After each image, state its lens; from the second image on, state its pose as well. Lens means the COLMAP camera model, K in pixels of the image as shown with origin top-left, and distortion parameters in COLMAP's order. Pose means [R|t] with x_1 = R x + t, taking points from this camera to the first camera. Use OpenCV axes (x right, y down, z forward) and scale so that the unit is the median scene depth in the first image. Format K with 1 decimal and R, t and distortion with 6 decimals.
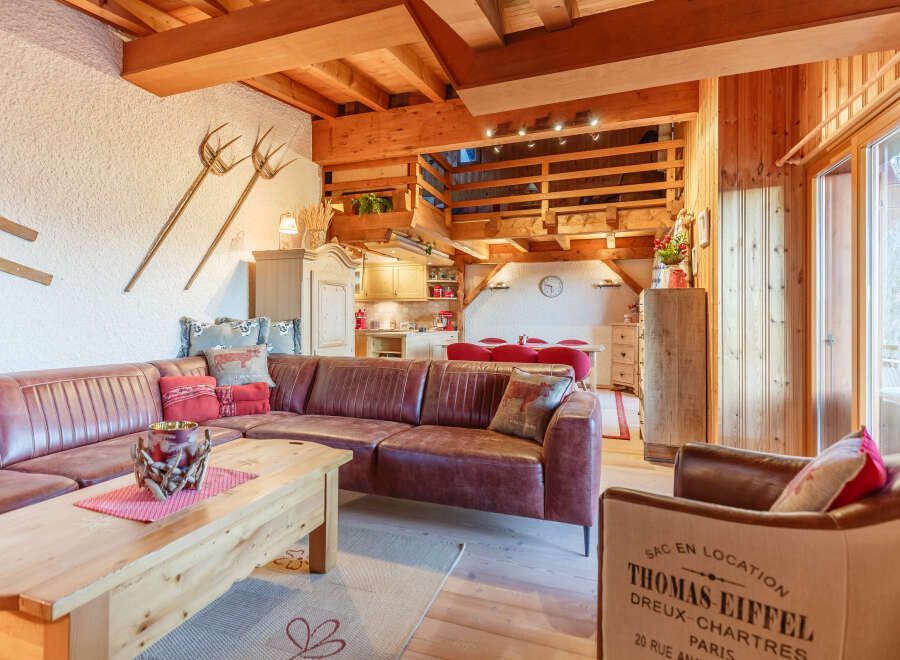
lens RADIAL K [[460.5, 0, 448.5], [0, 460.5, 322.1], [0, 0, 1]] dist [0.004893, -0.000661]
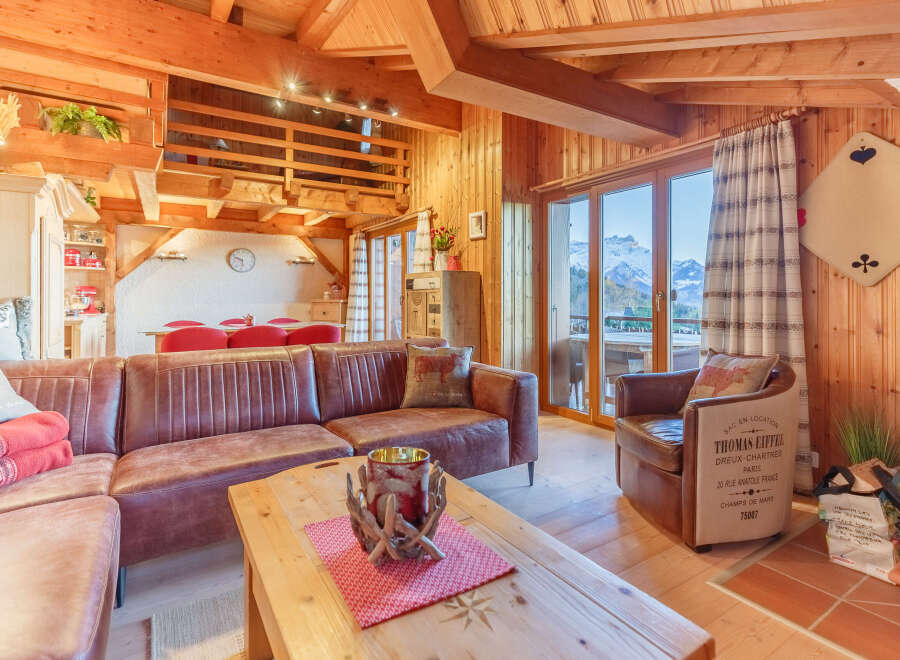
lens RADIAL K [[460.5, 0, 470.7], [0, 460.5, 299.4], [0, 0, 1]] dist [0.004893, -0.000661]
pose [[0.608339, -0.010785, 0.793604, -0.309501], [0.010501, 0.999930, 0.005539, -0.001948], [-0.793608, 0.004964, 0.608409, 0.145639]]
